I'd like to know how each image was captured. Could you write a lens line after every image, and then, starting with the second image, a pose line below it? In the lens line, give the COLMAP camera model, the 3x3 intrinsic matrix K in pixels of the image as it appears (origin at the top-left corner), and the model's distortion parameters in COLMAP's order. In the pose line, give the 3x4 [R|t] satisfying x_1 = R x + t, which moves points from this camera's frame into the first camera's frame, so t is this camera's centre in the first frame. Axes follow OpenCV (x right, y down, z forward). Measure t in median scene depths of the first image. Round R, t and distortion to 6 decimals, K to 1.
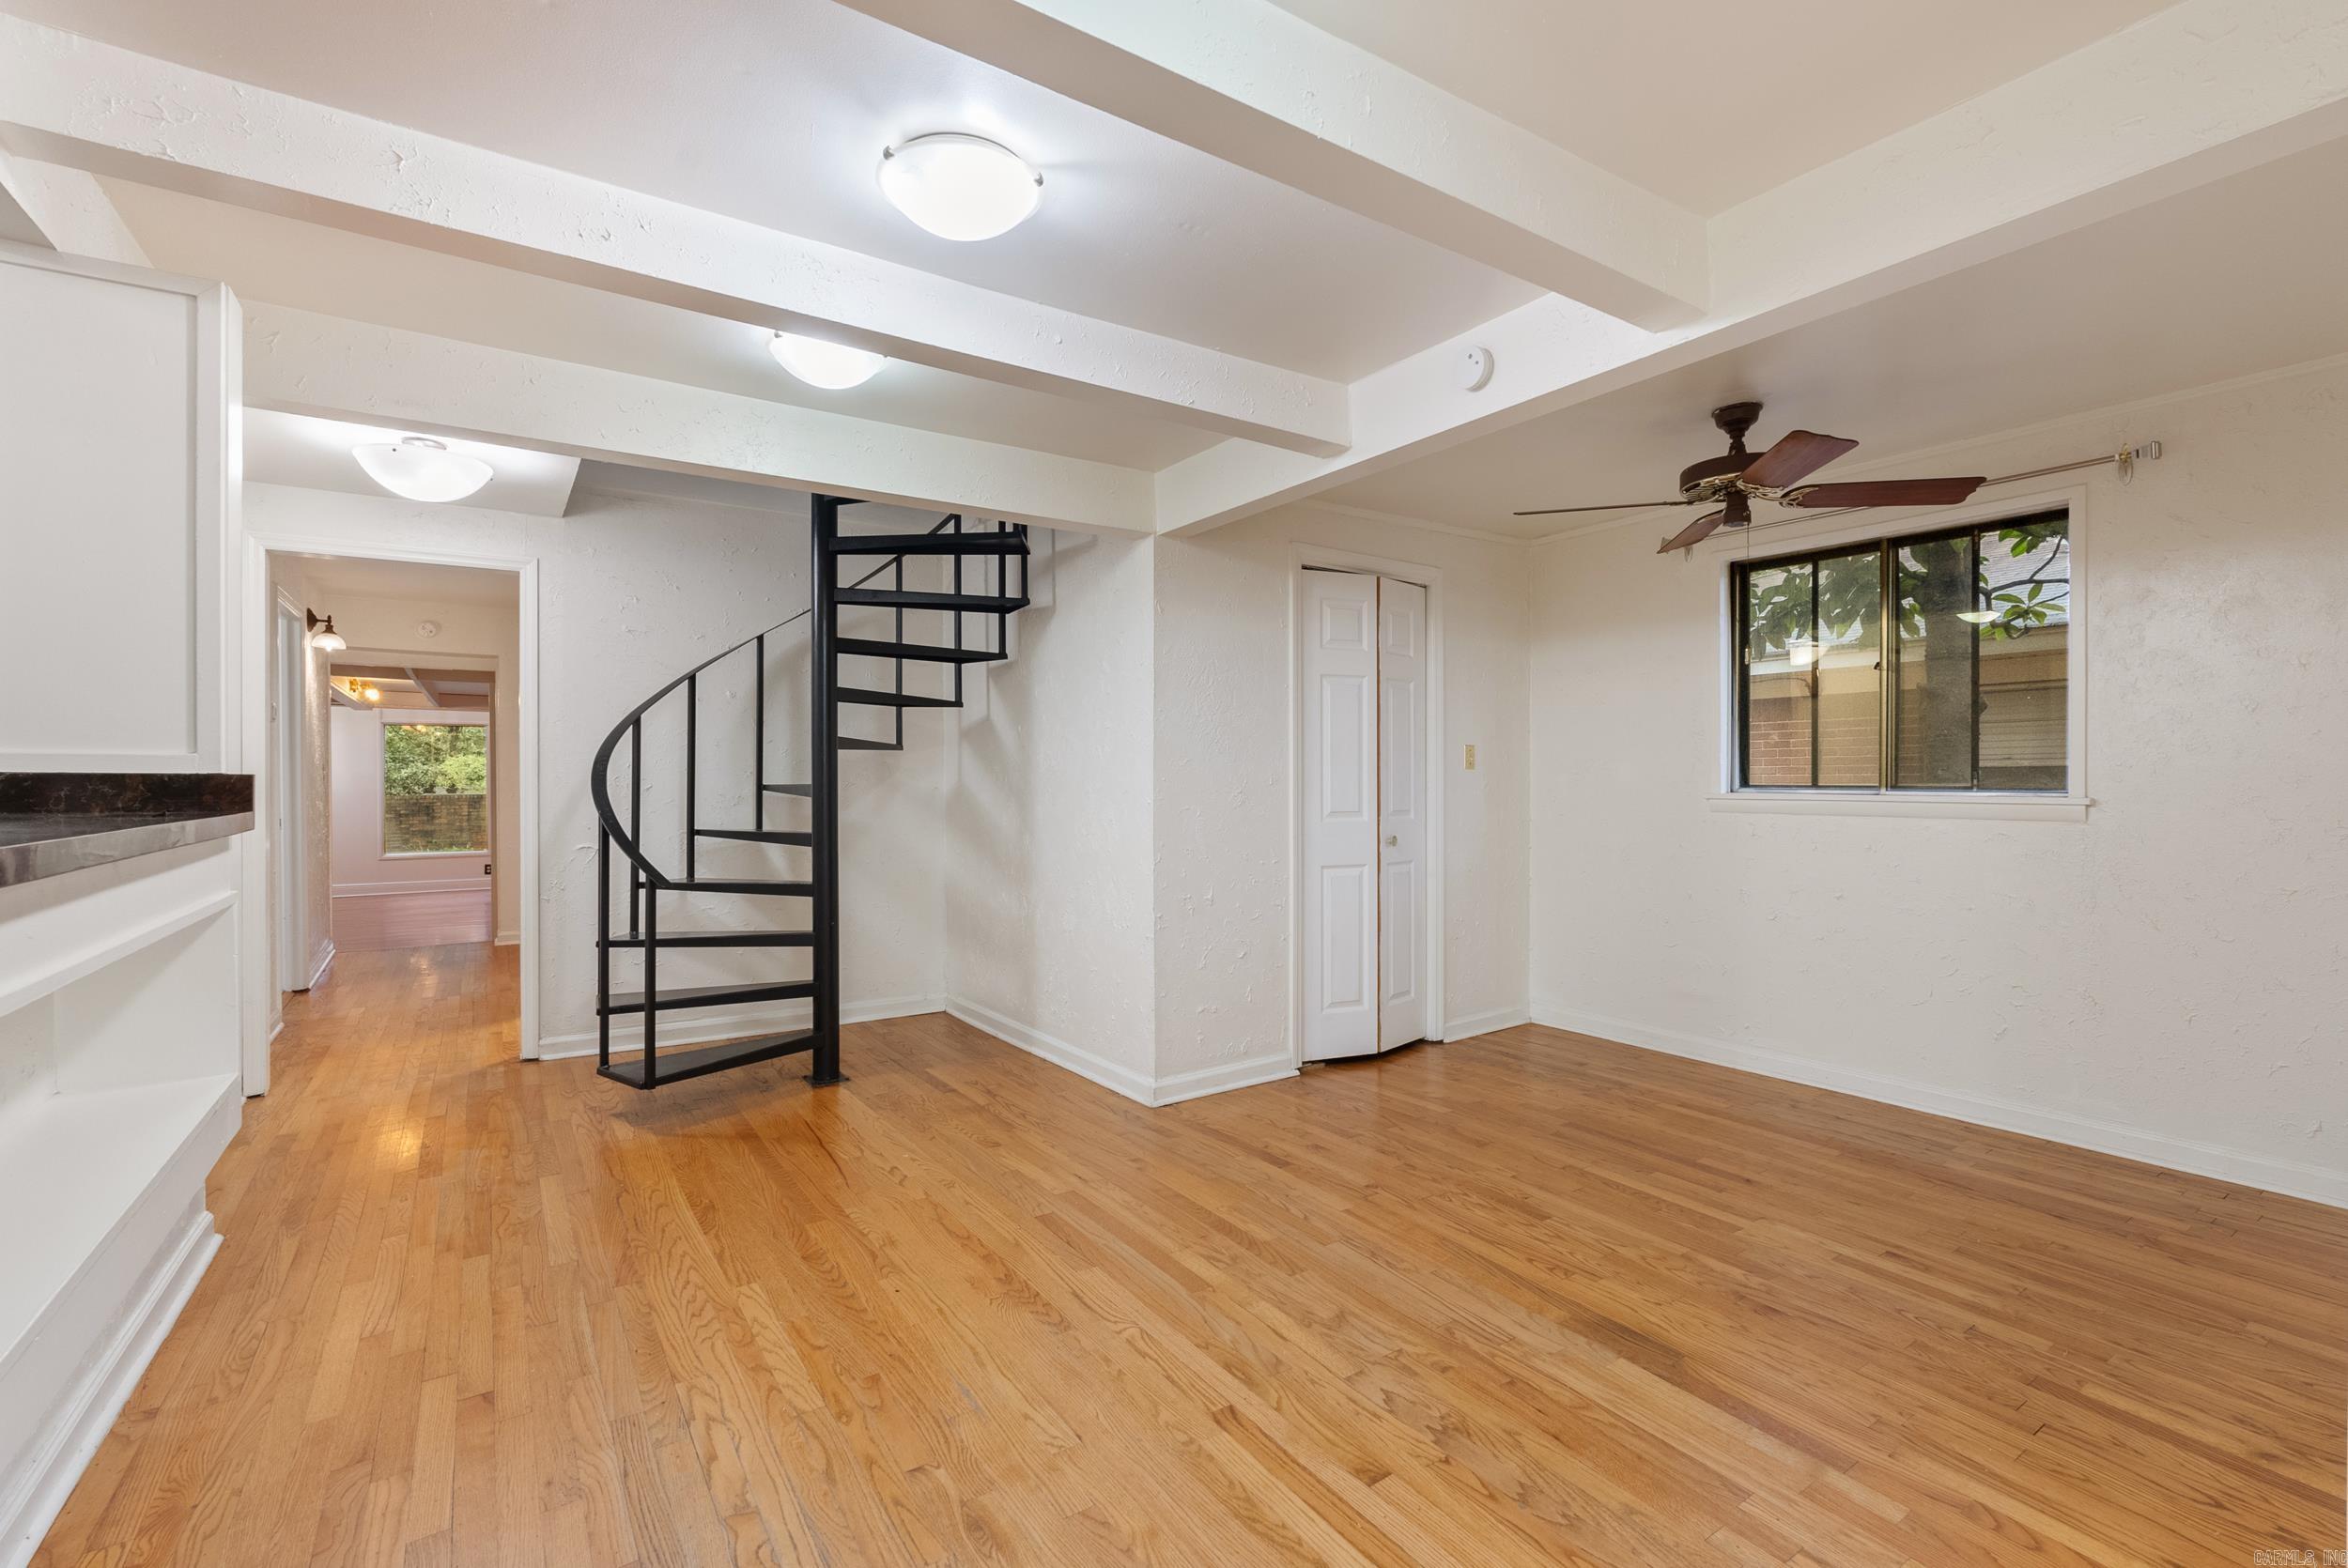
lens RADIAL K [[1039.0, 0, 1192.2], [0, 1039.0, 787.4], [0, 0, 1]] dist [-0.005261, 0.000355]
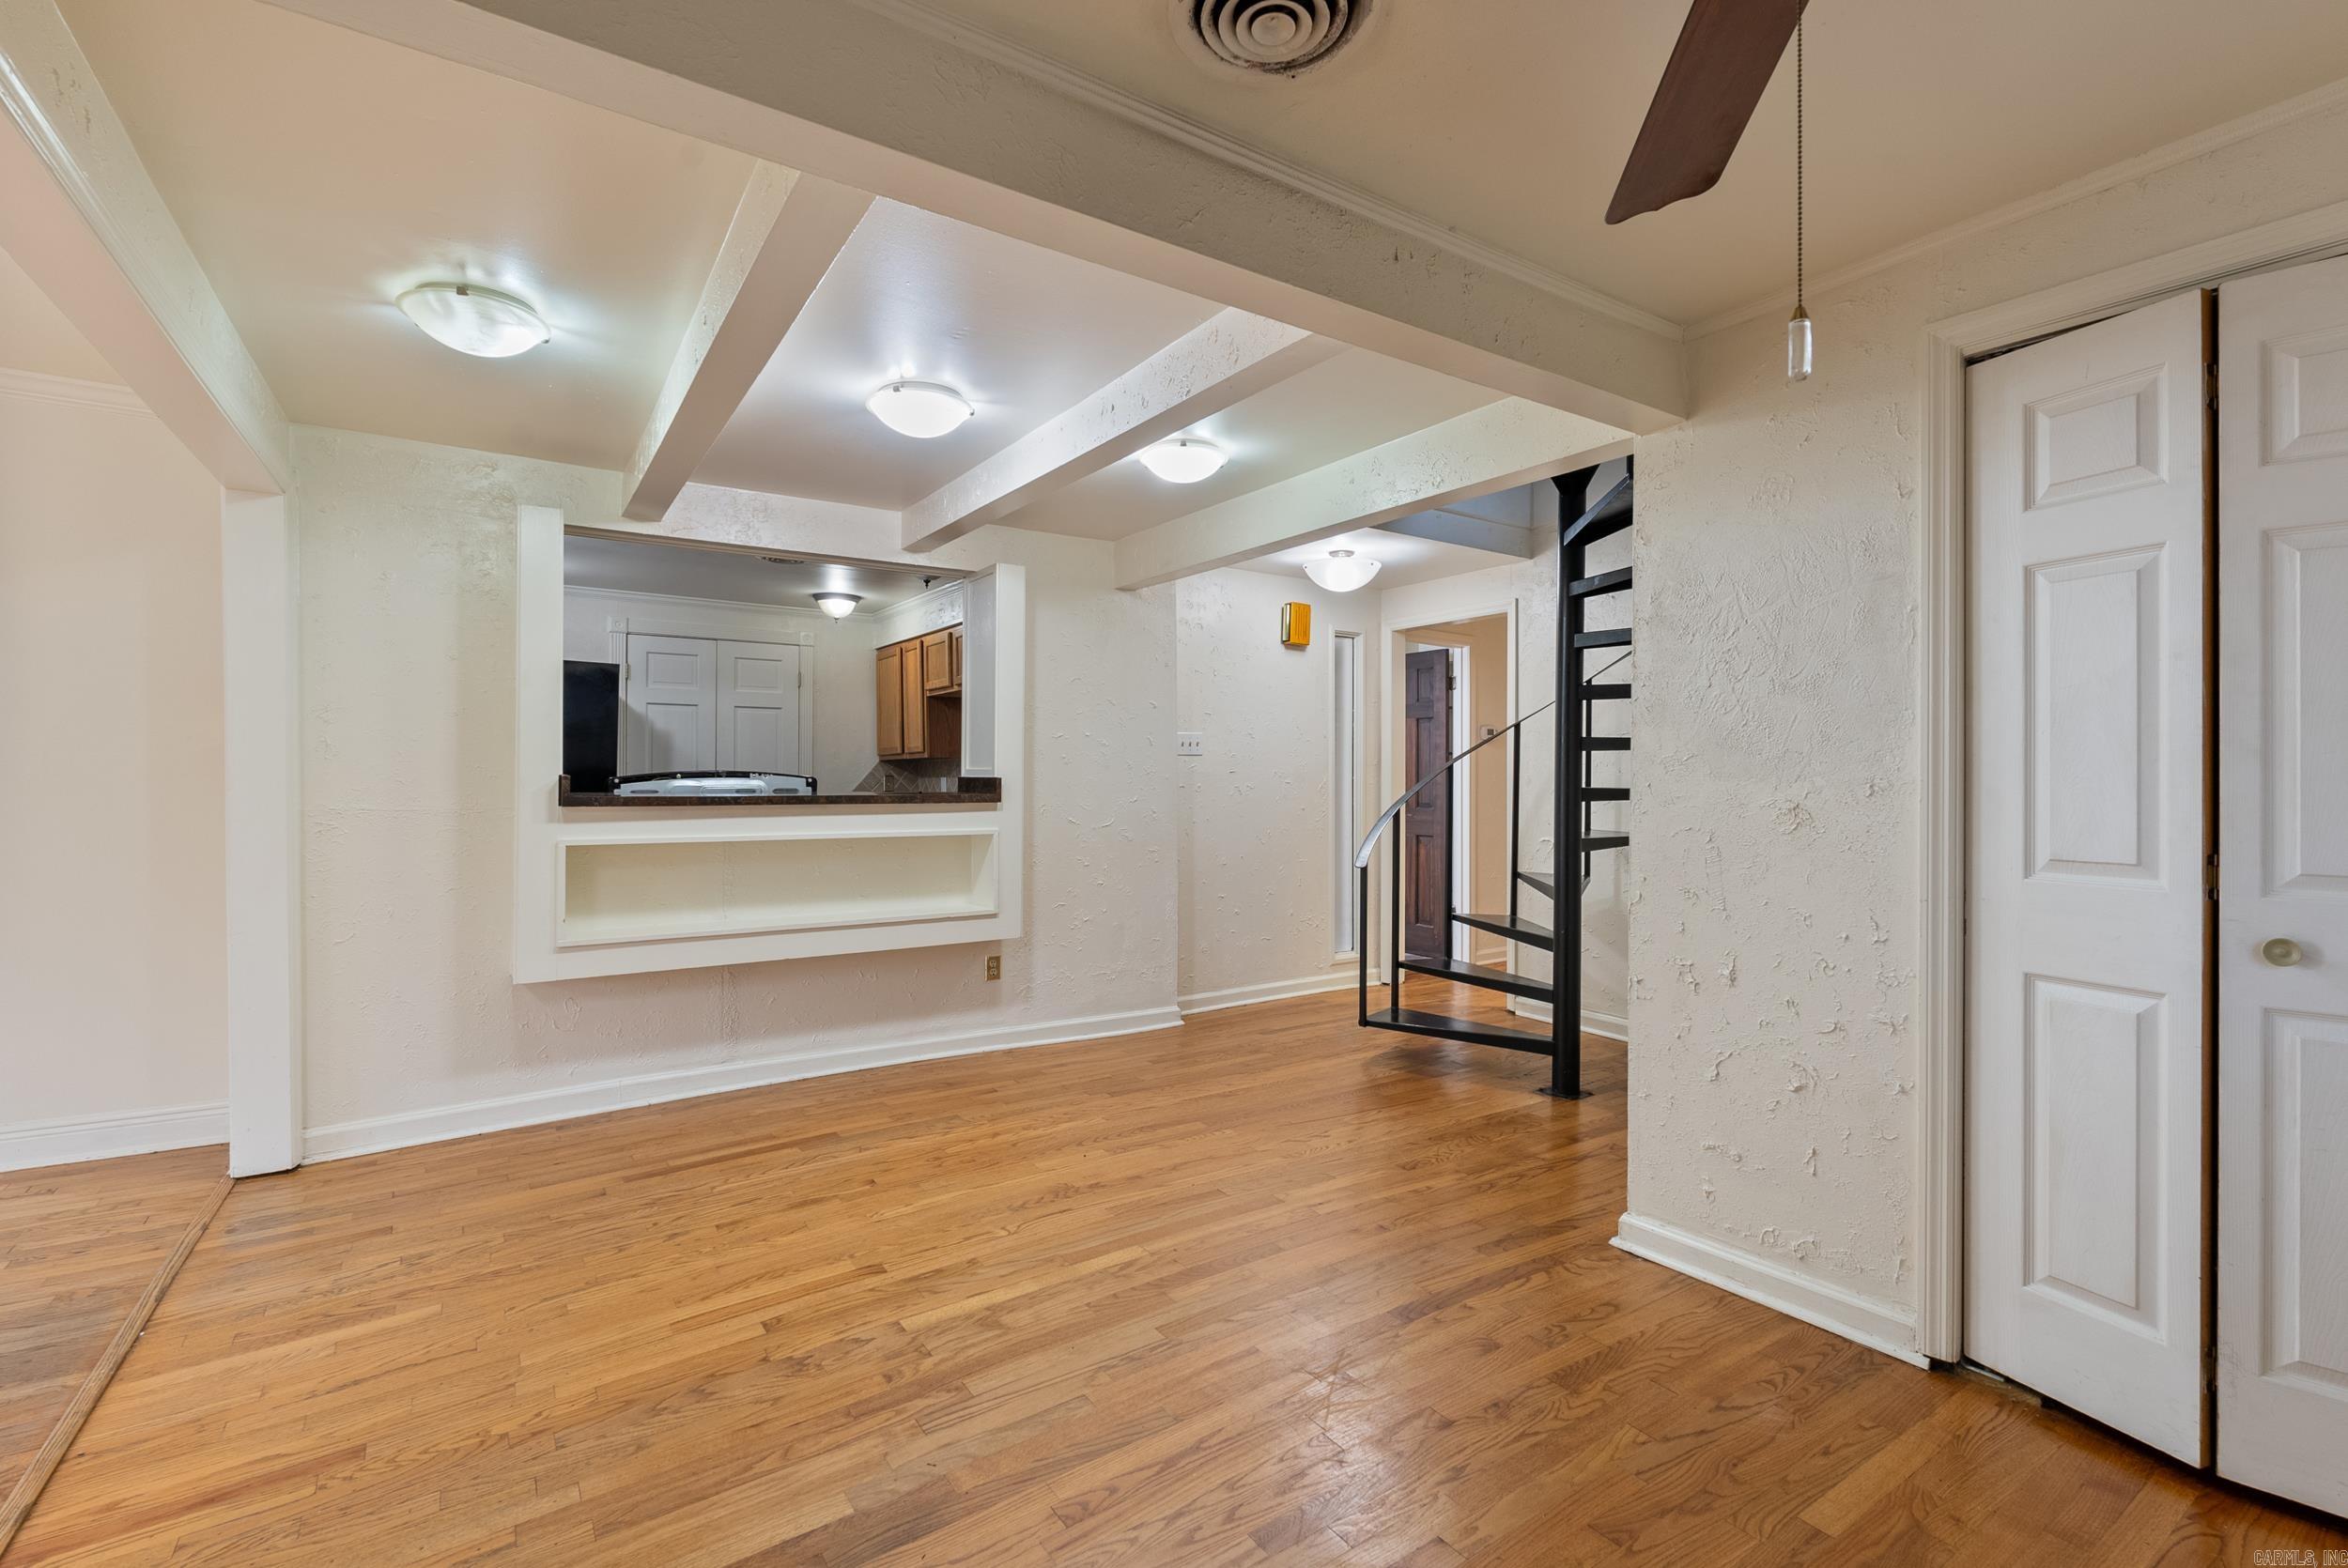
lens RADIAL K [[1039.0, 0, 1178.5], [0, 1039.0, 770.6], [0, 0, 1]] dist [-0.005261, 0.000355]
pose [[-0.009610, -0.008404, -0.999919, 0.583137], [-0.006593, 0.999943, -0.008340, -0.008848], [0.999932, 0.006512, -0.009665, 0.600870]]
